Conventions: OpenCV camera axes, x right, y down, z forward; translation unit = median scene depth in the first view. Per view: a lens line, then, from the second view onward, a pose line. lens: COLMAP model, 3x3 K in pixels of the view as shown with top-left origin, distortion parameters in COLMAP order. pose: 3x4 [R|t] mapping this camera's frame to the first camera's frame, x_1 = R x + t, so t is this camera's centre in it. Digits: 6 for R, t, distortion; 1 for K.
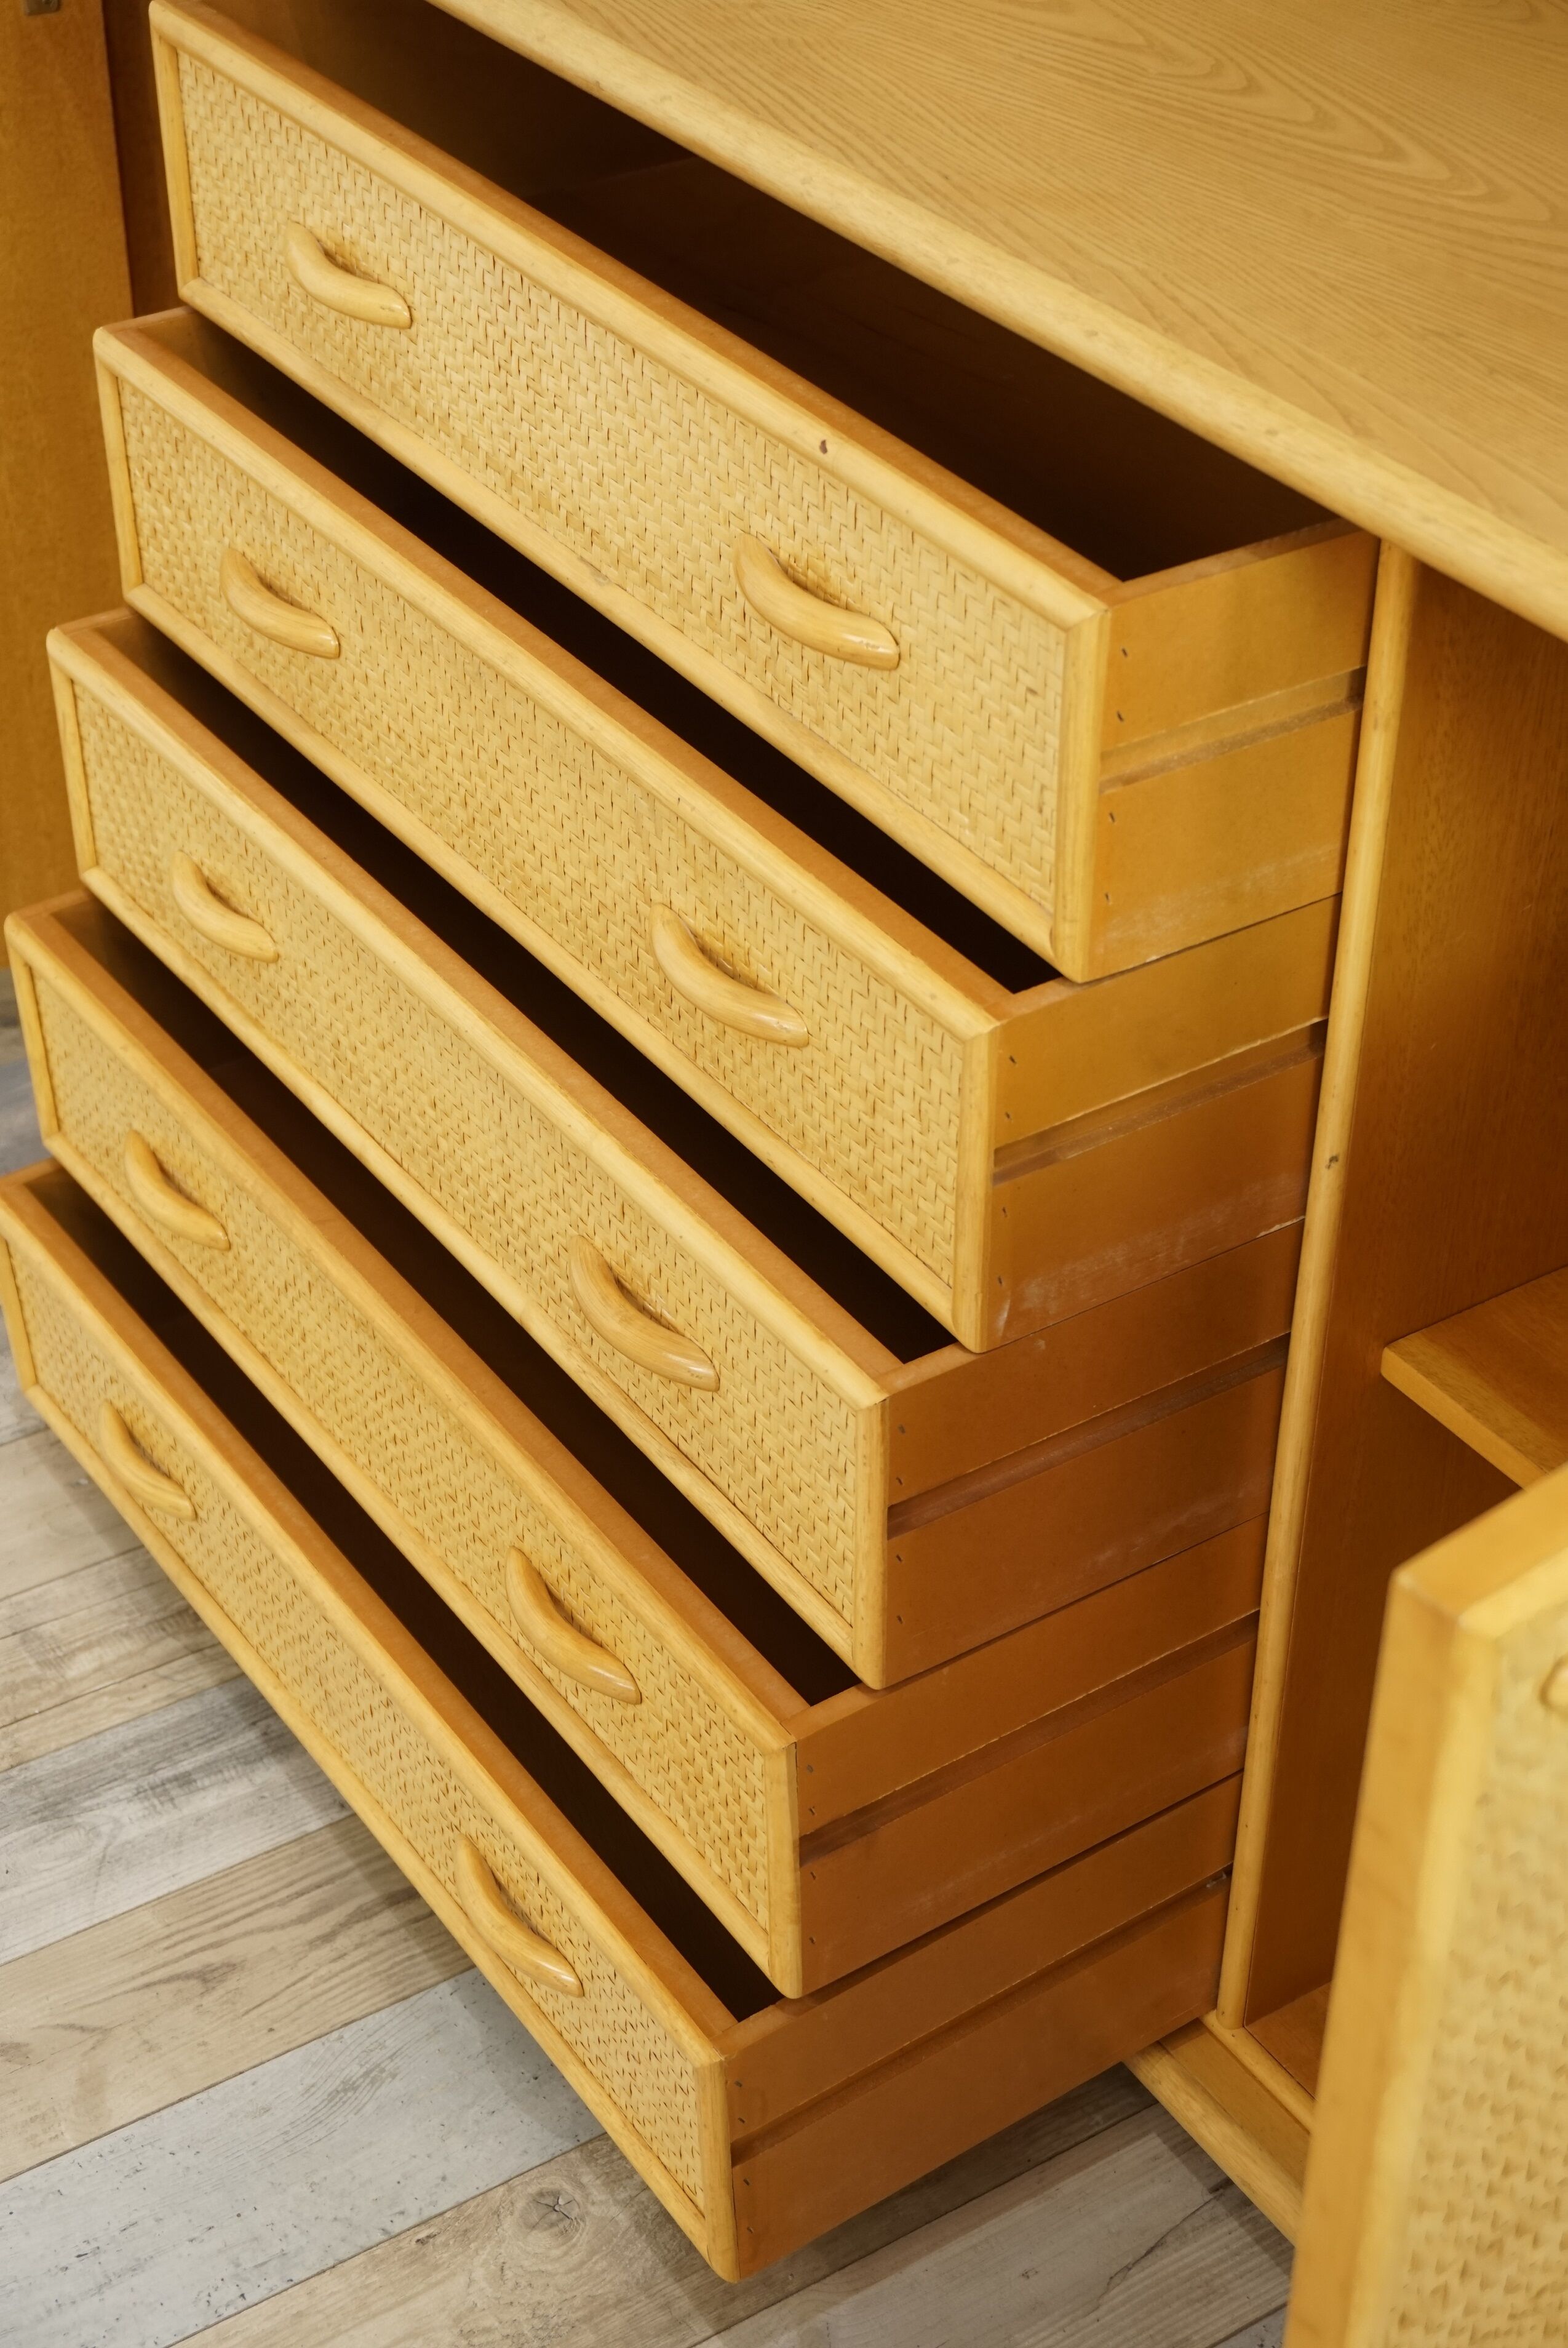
lens RADIAL K [[3706.9, 0, 791.3], [0, 3706.9, 1173.4], [0, 0, 1]] dist [0.009215, 0.000000]
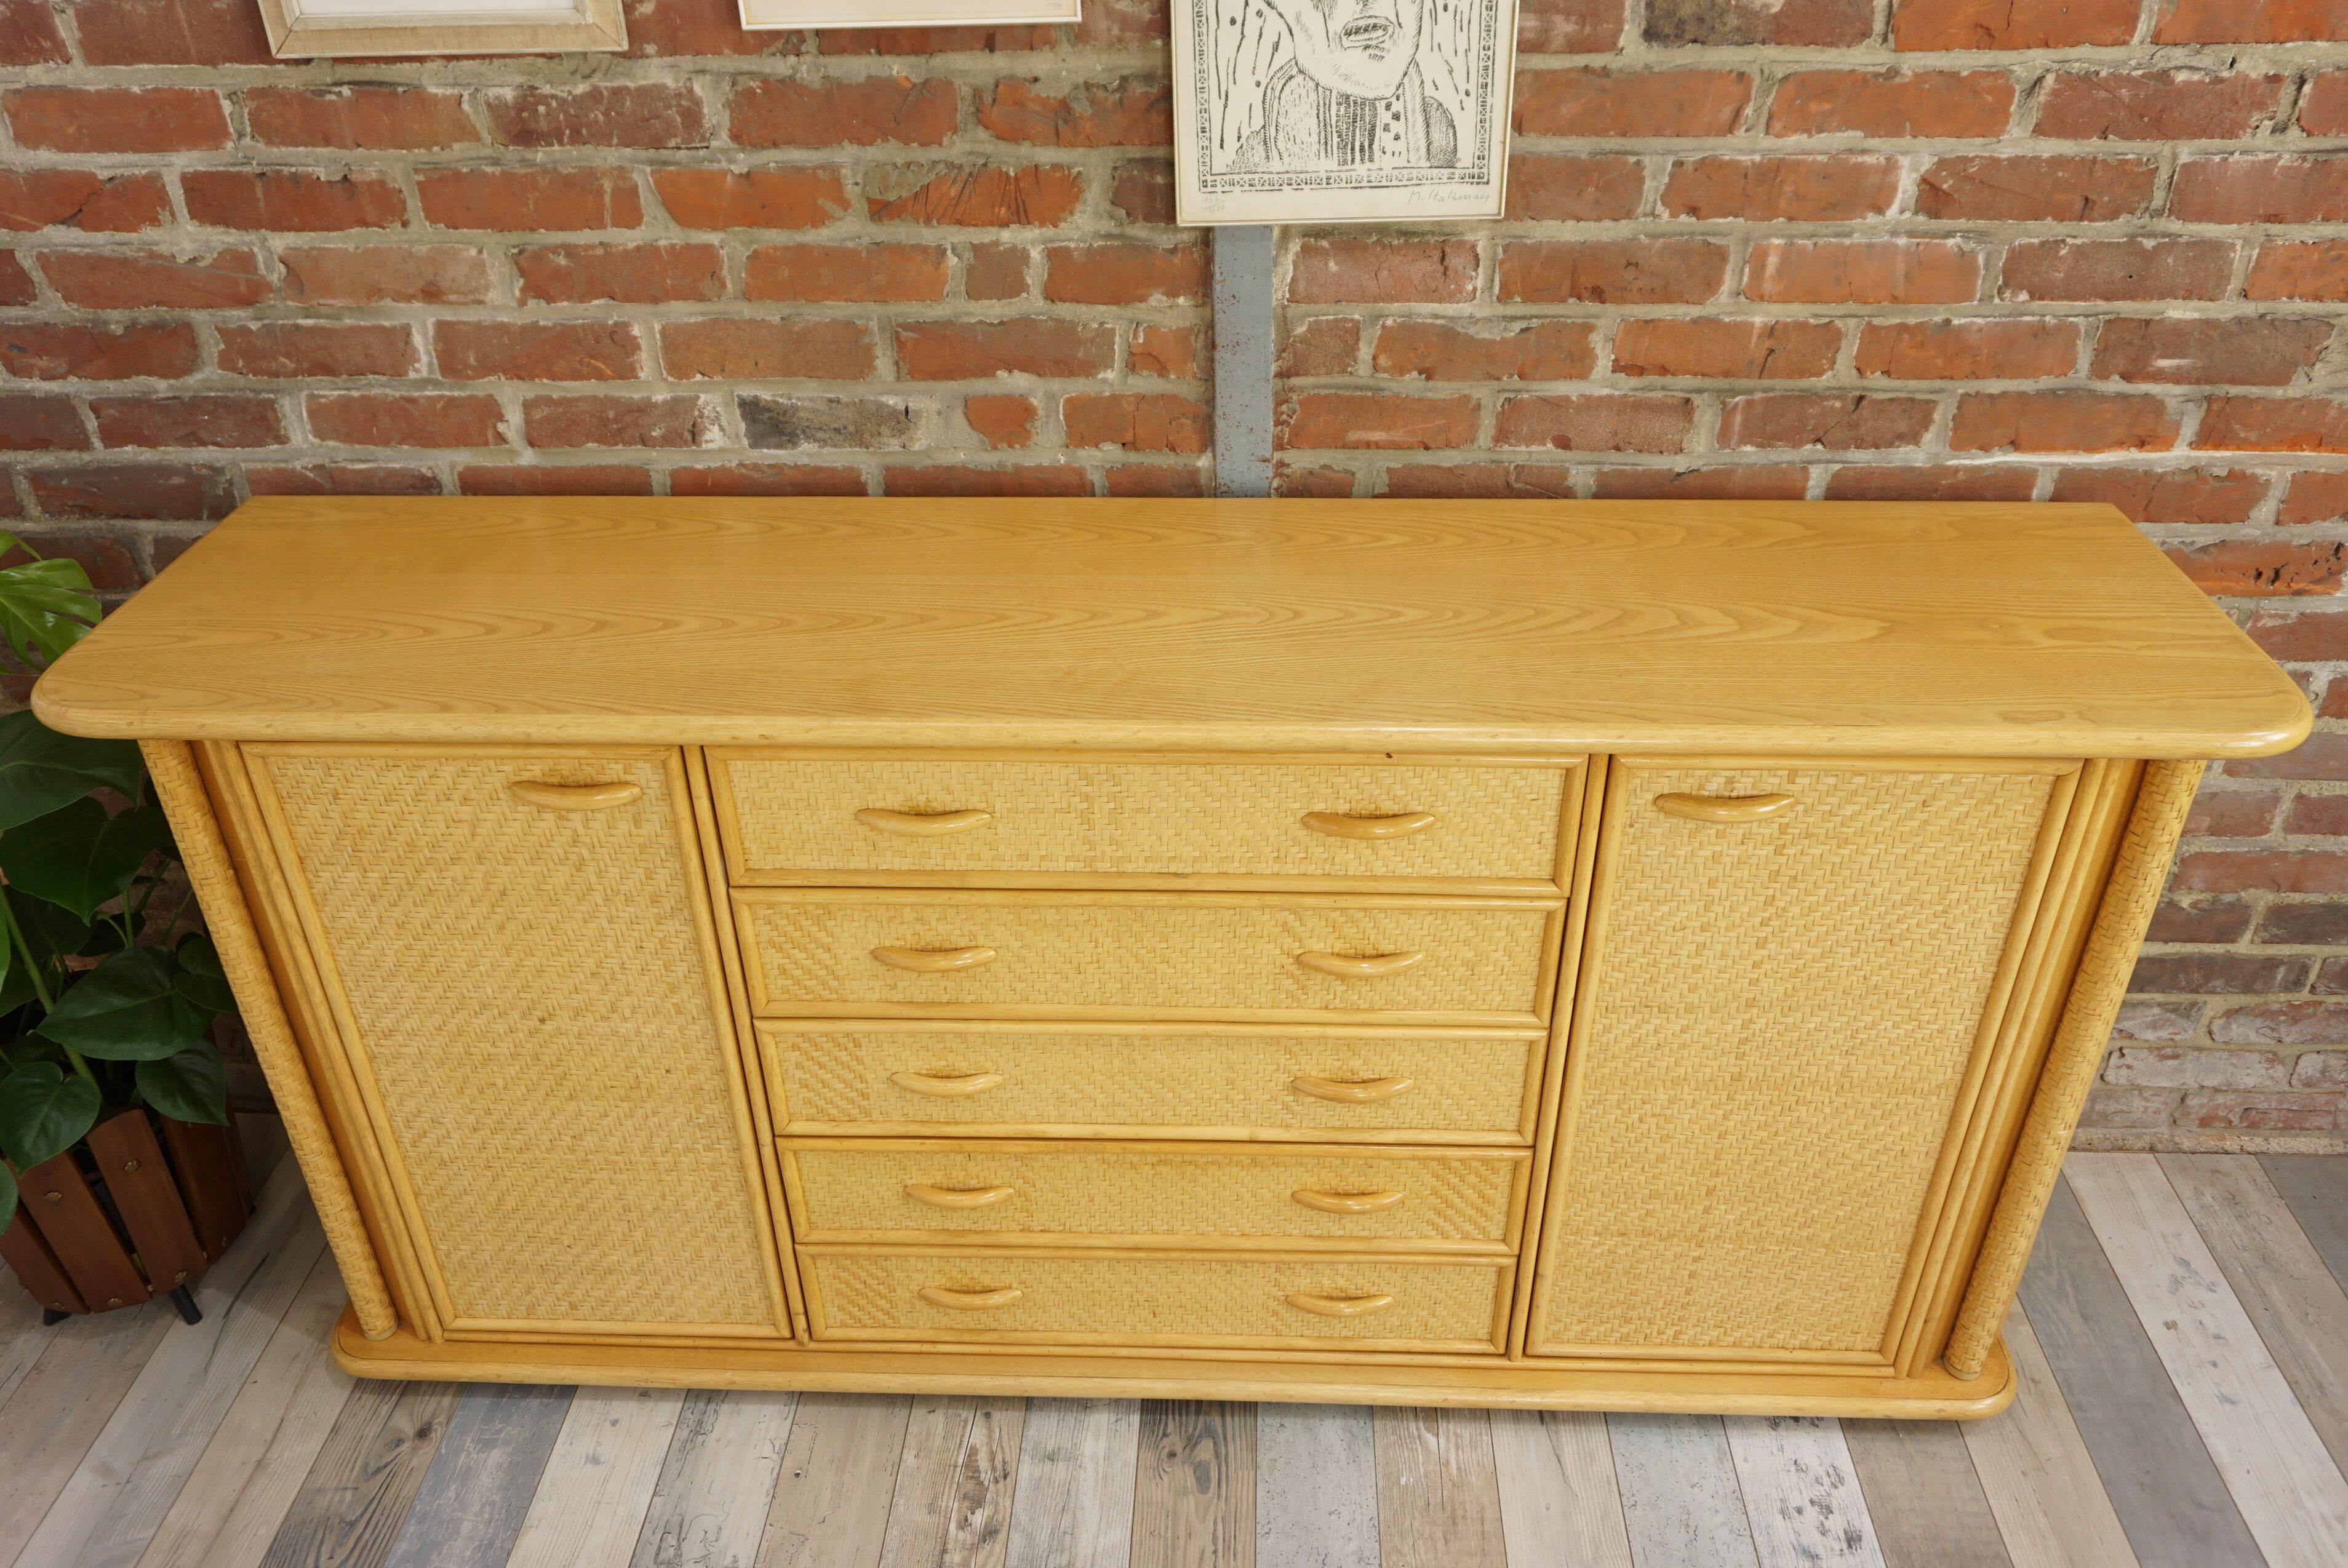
lens RADIAL K [[1773.3, 0, 1168.4], [0, 1773.3, 778.1], [0, 0, 1]] dist [-0.039737, 0.037552]
pose [[0.586607, -0.452829, 0.671445, -0.656745], [0.486004, 0.860027, 0.155413, -0.401623], [-0.647836, 0.235159, 0.724574, 0.308325]]
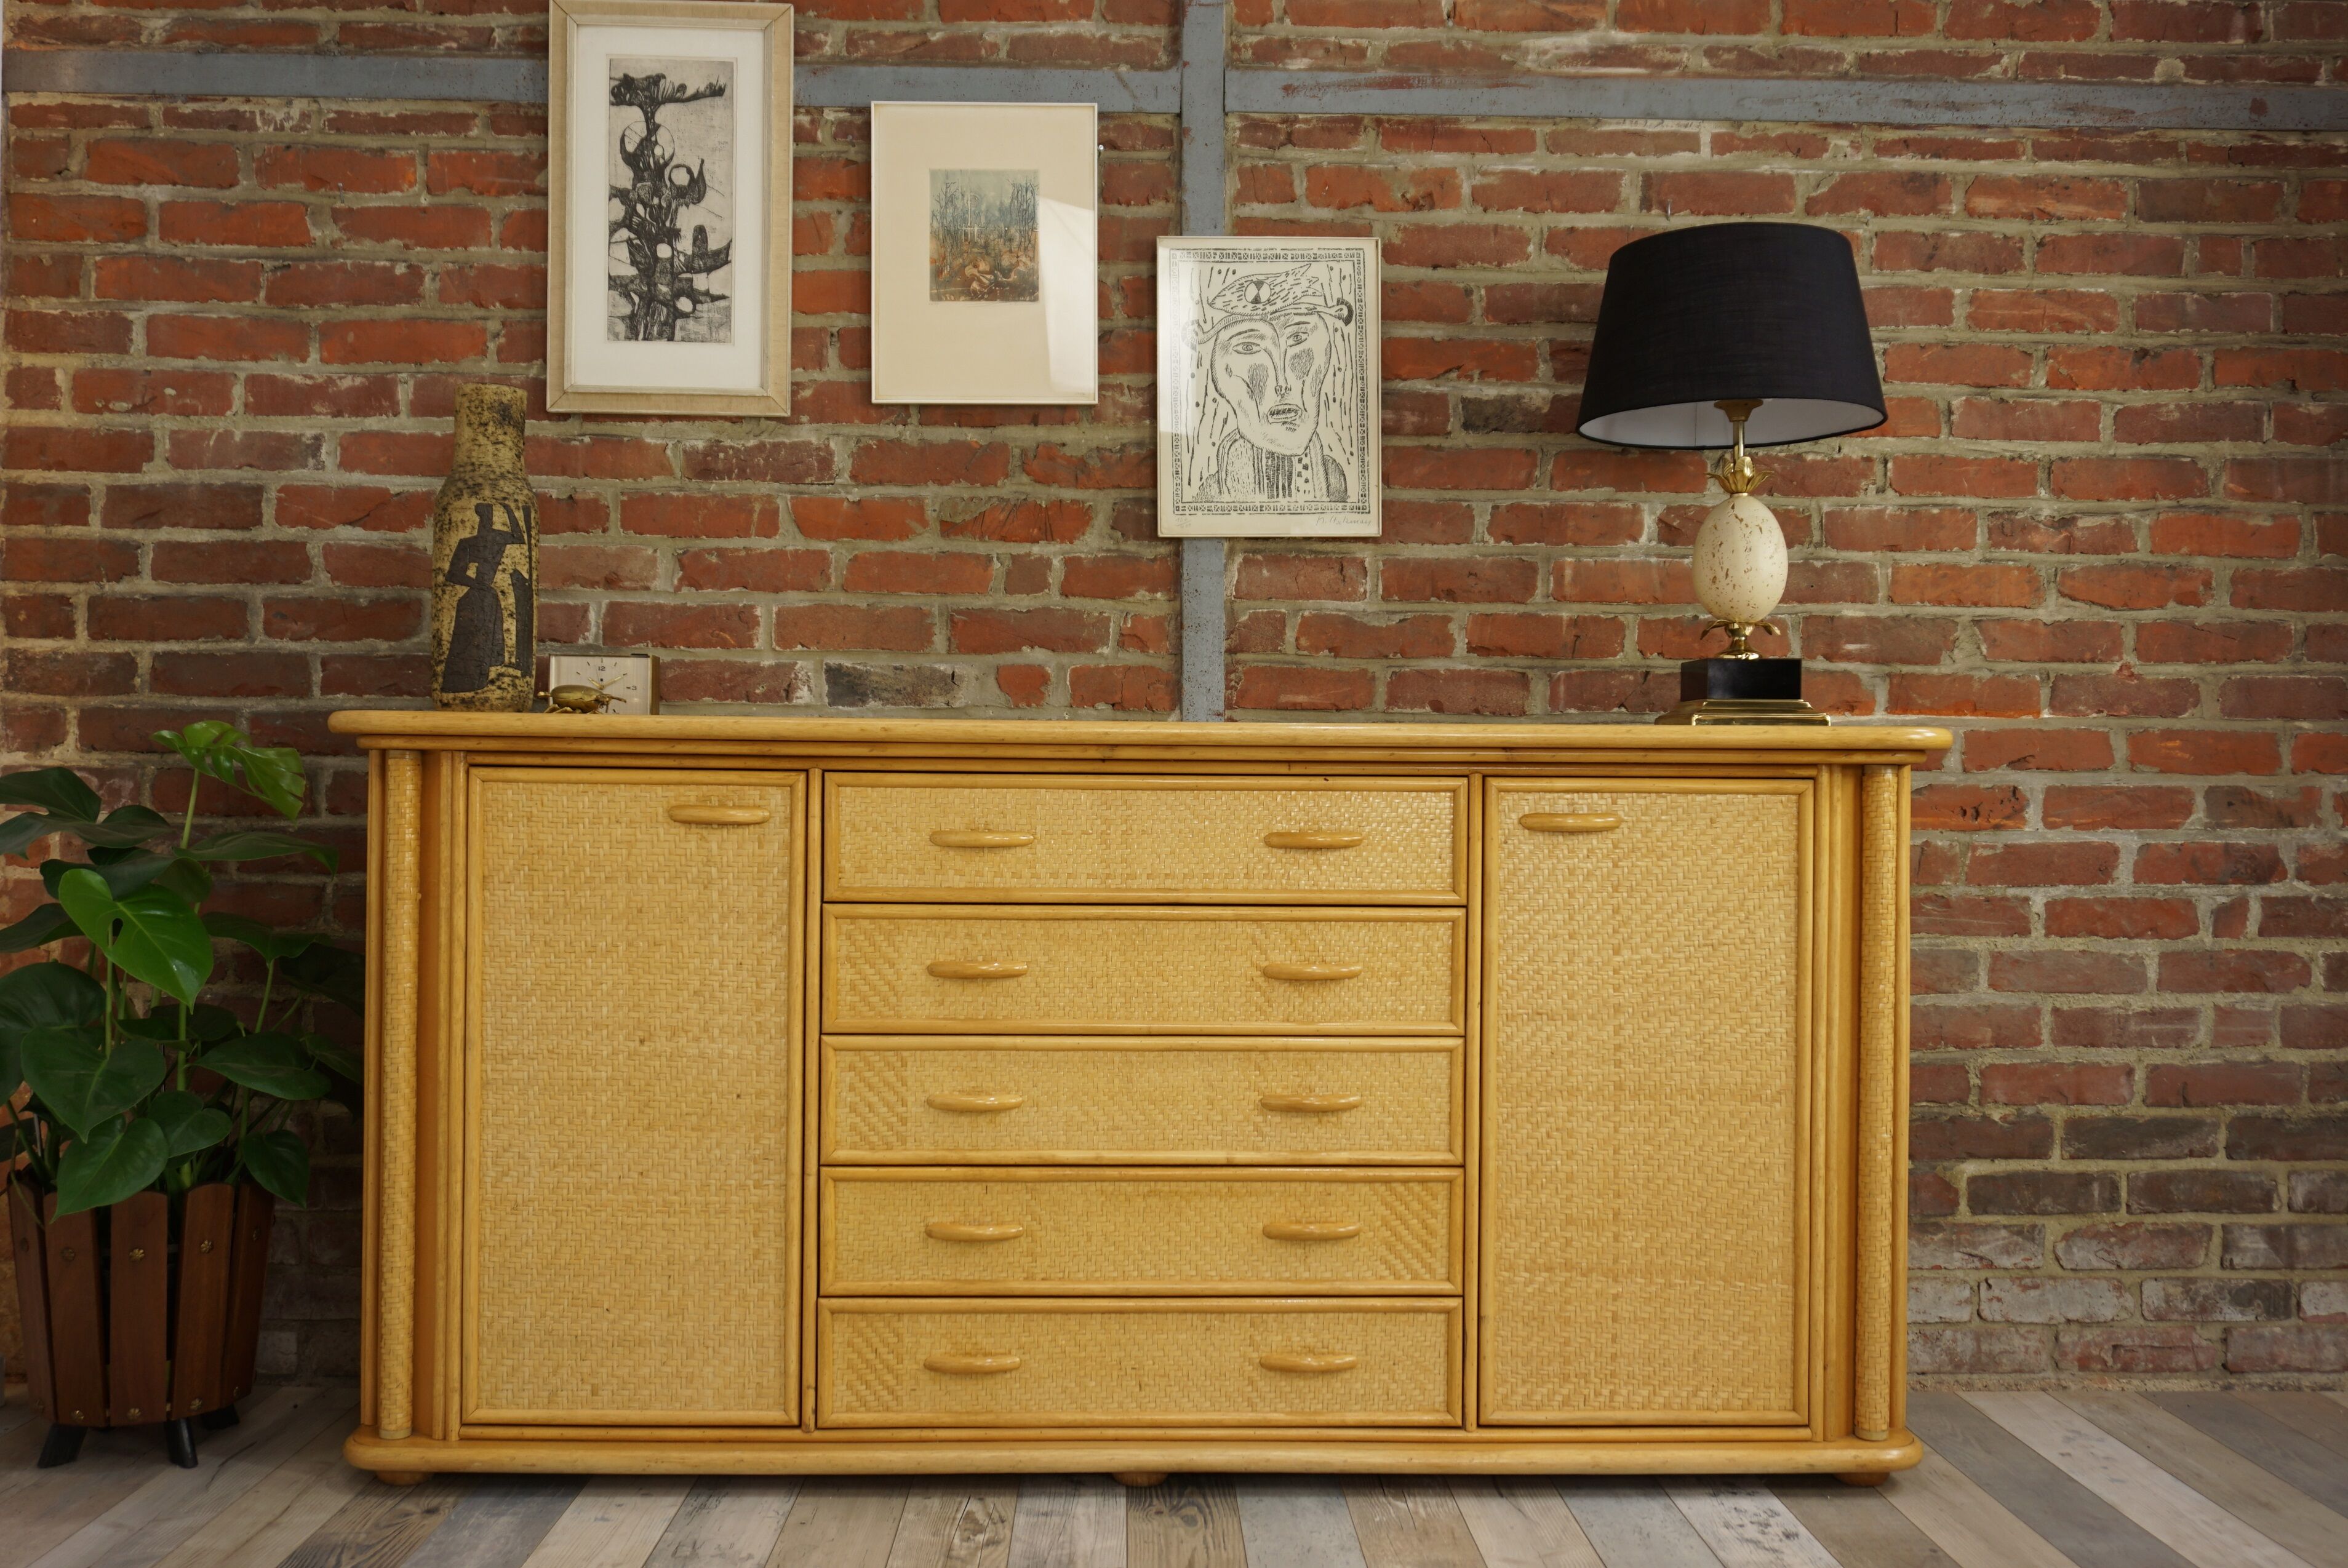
lens RADIAL K [[2129.4, 0, 1170.3], [0, 2129.4, 765.0], [0, 0, 1]] dist [-0.022127, 0.001455]
pose [[0.526769, 0.002910, 0.850003, -1.374645], [0.489753, 0.816283, -0.306307, 0.230887], [-0.694734, 0.577645, 0.428568, 0.311413]]
